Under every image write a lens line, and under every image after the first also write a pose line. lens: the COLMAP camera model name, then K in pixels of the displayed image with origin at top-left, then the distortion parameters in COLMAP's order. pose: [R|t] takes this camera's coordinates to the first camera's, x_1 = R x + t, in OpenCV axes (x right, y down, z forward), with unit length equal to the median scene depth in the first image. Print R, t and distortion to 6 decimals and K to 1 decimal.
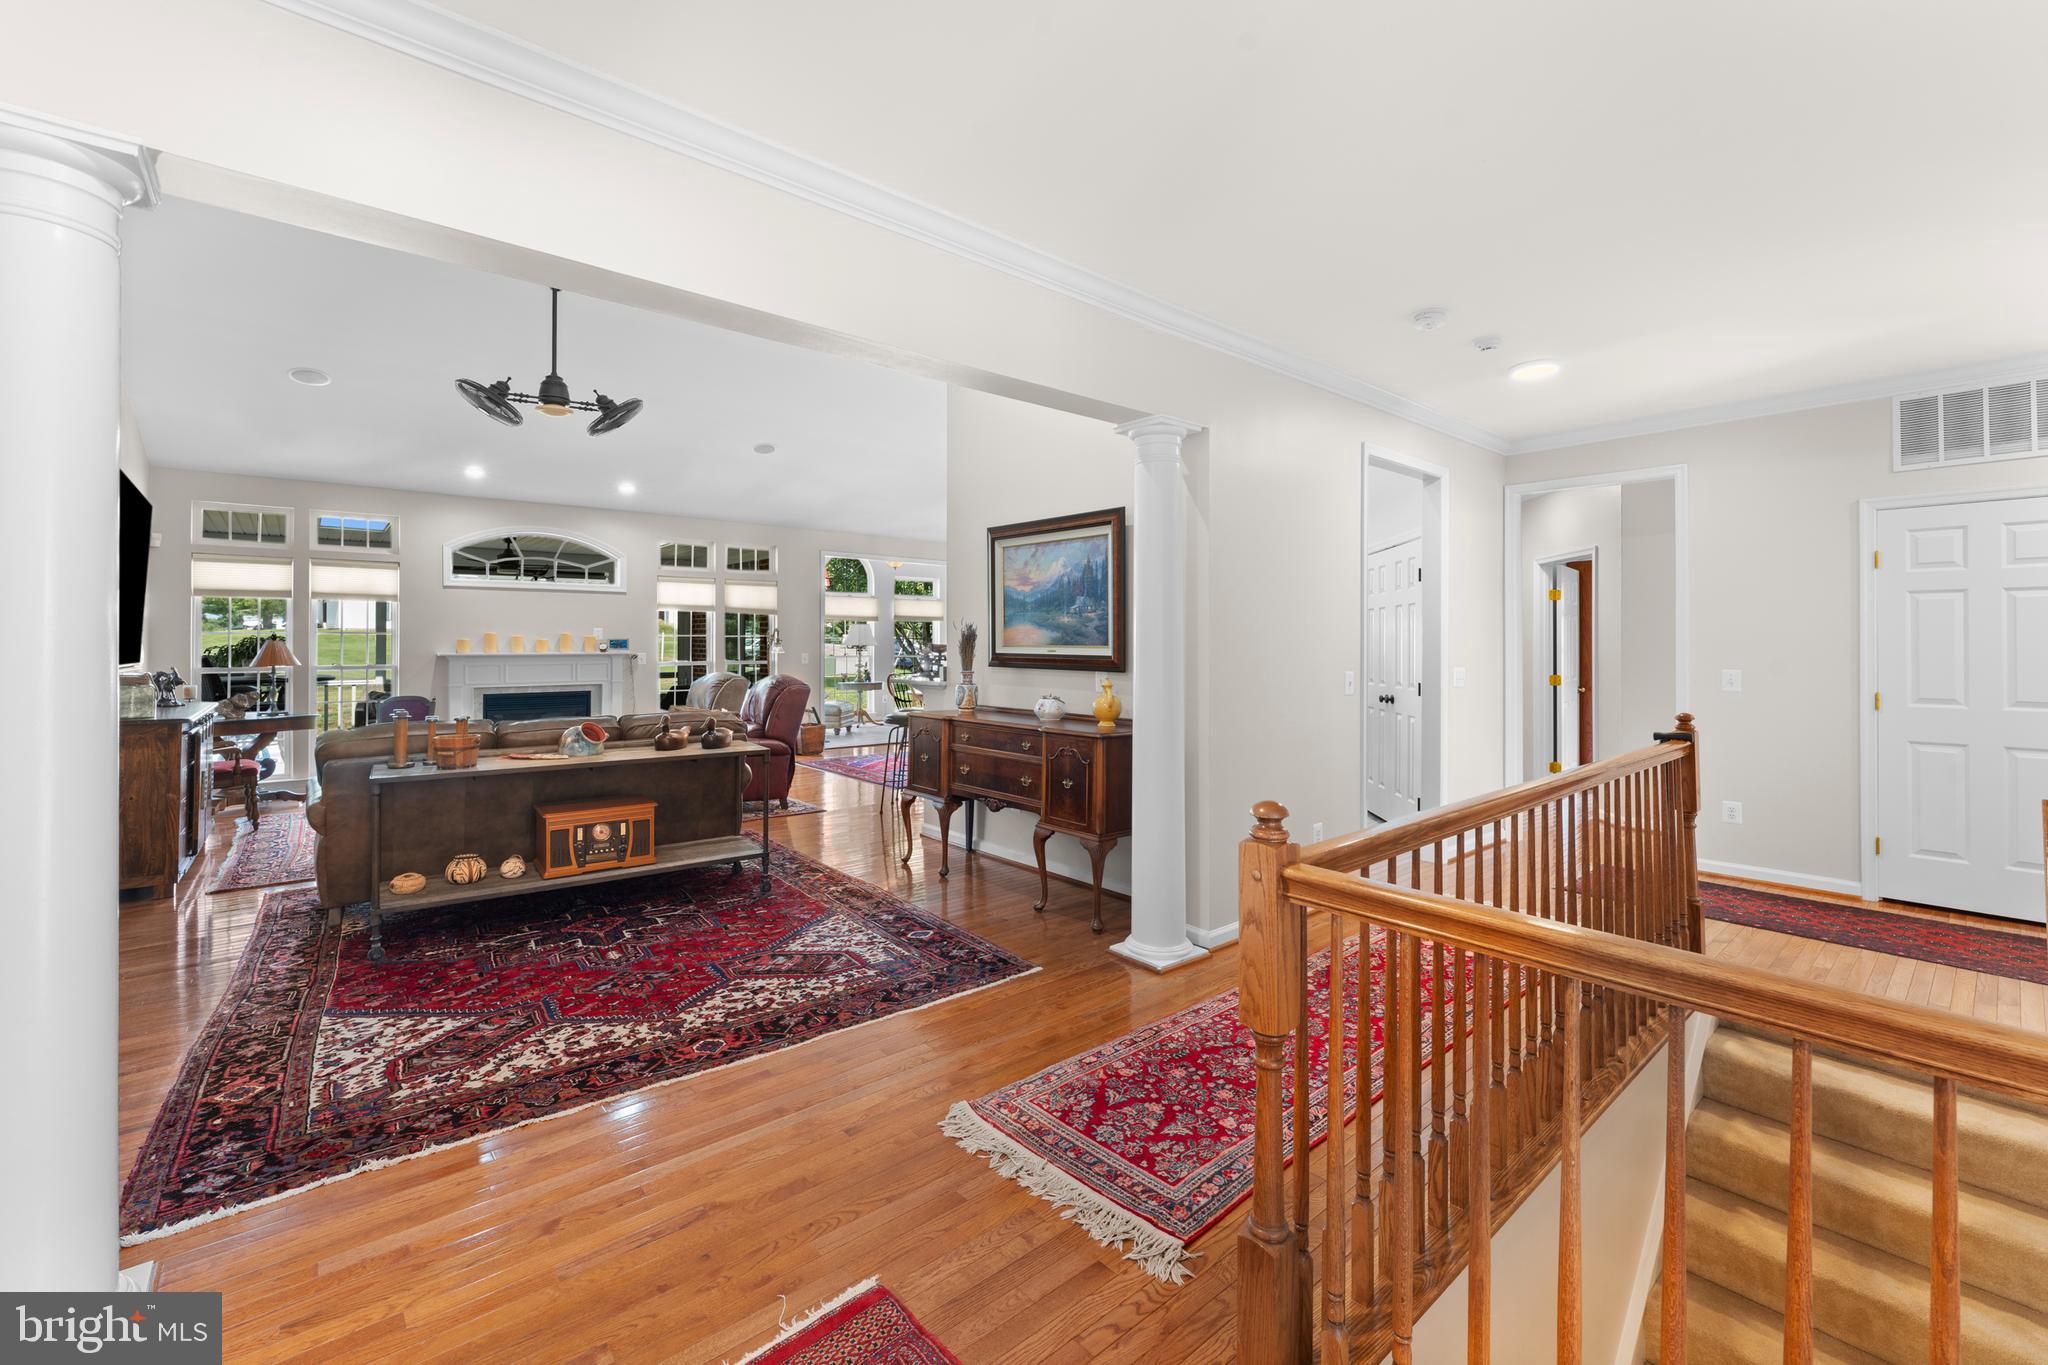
lens RADIAL K [[853.4, 0, 1025.2], [0, 853.4, 637.5], [0, 0, 1]] dist [-0.000965, -0.000310]
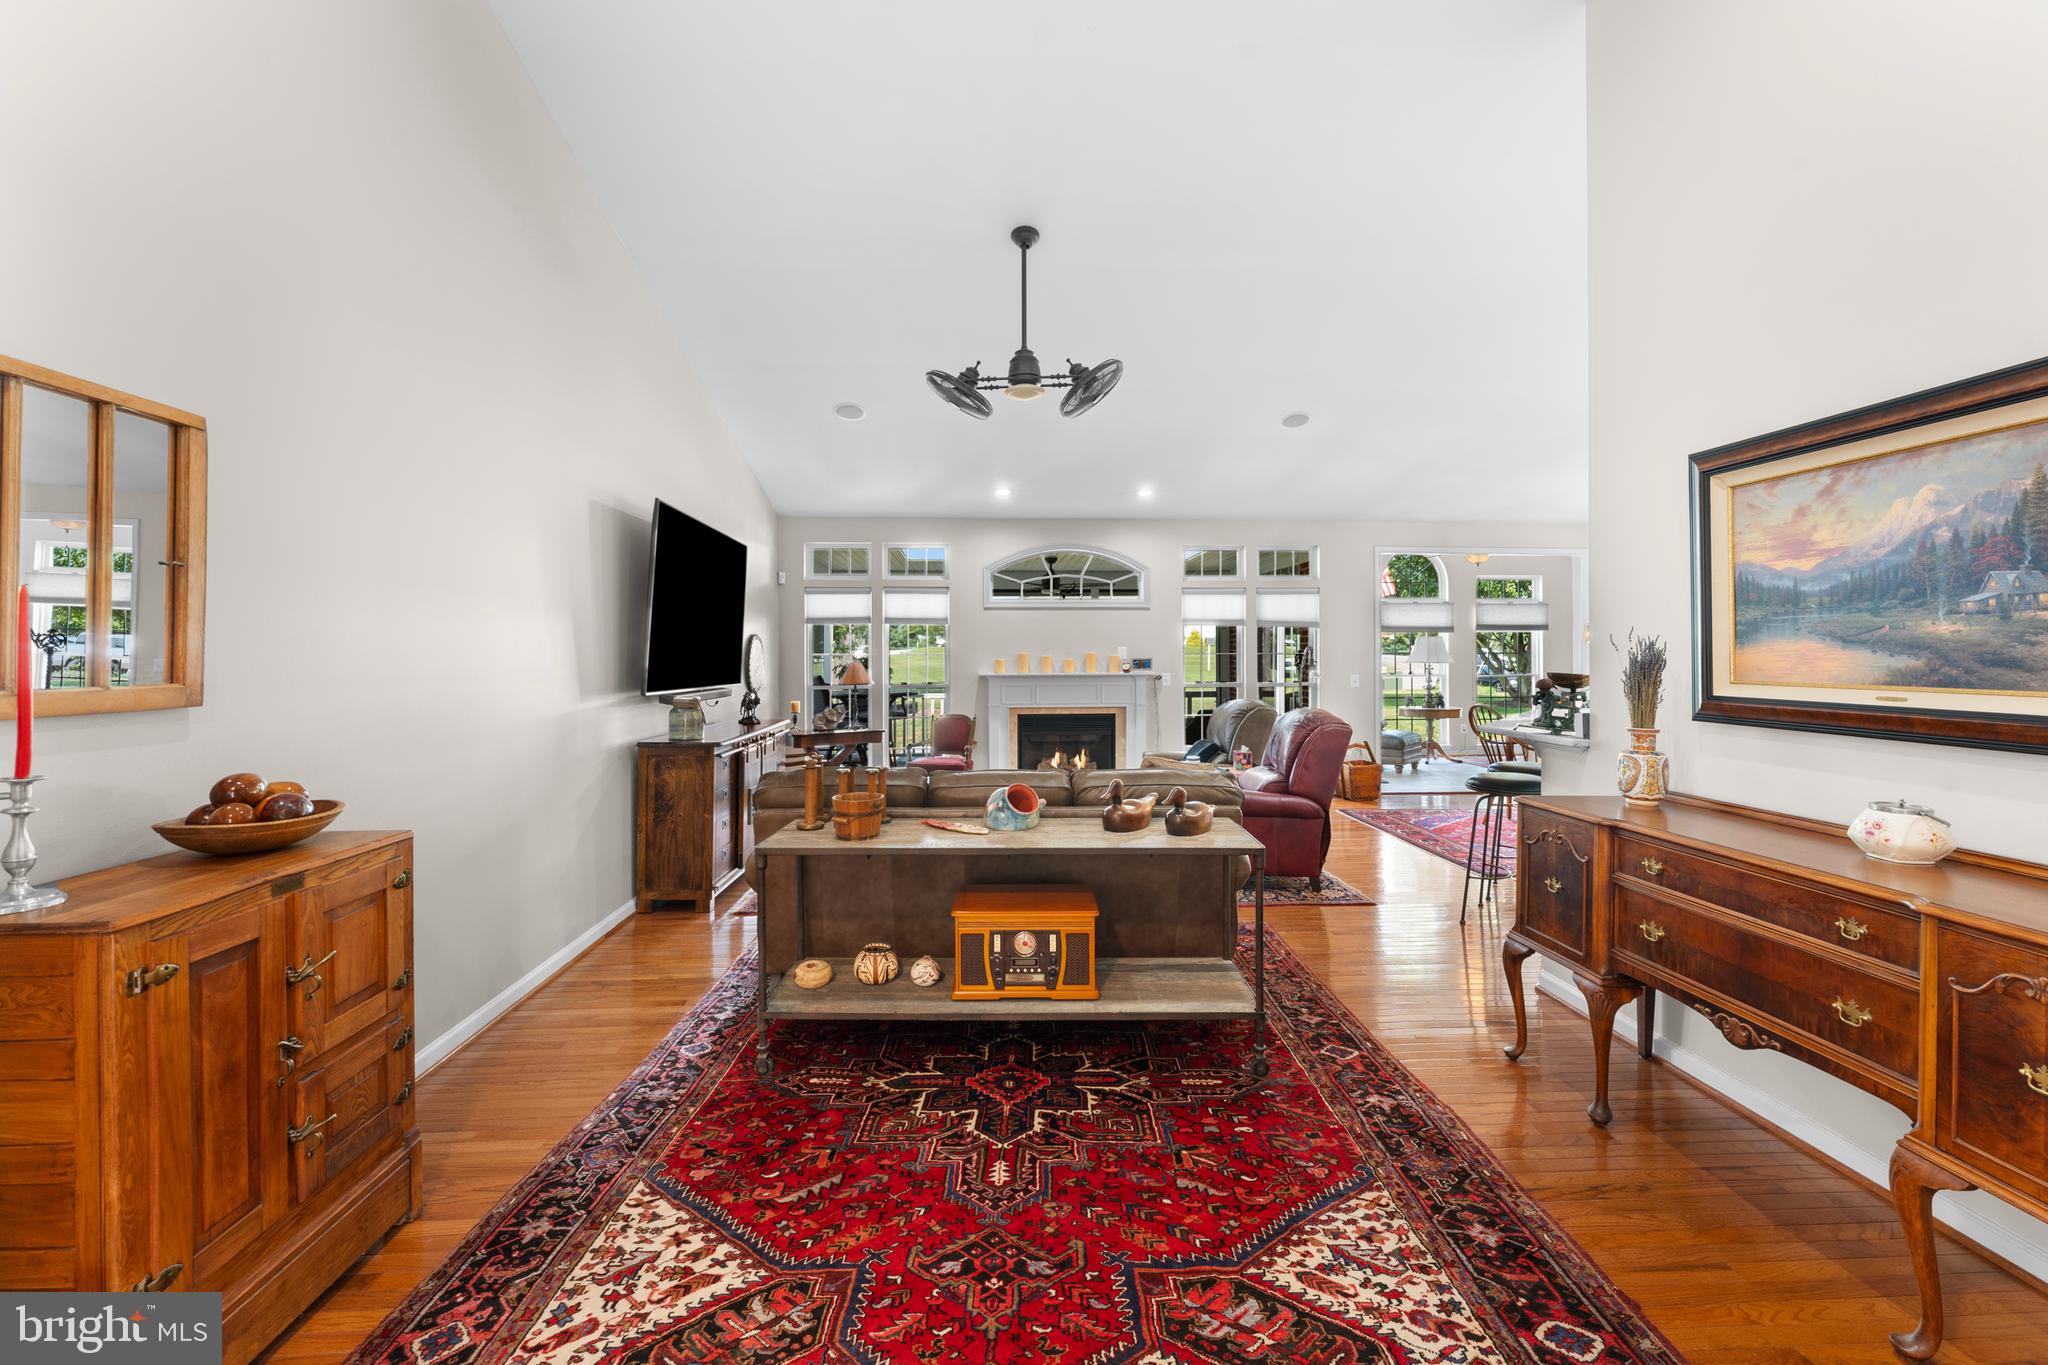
lens RADIAL K [[826.2, 0, 1021.3], [0, 826.2, 654.3], [0, 0, 1]] dist [-0.000928, 0.000019]
pose [[0.794792, -0.003697, -0.606871, -0.066014], [0.007405, 0.999966, 0.003606, -0.011948], [0.606837, -0.007360, 0.794792, 0.366943]]
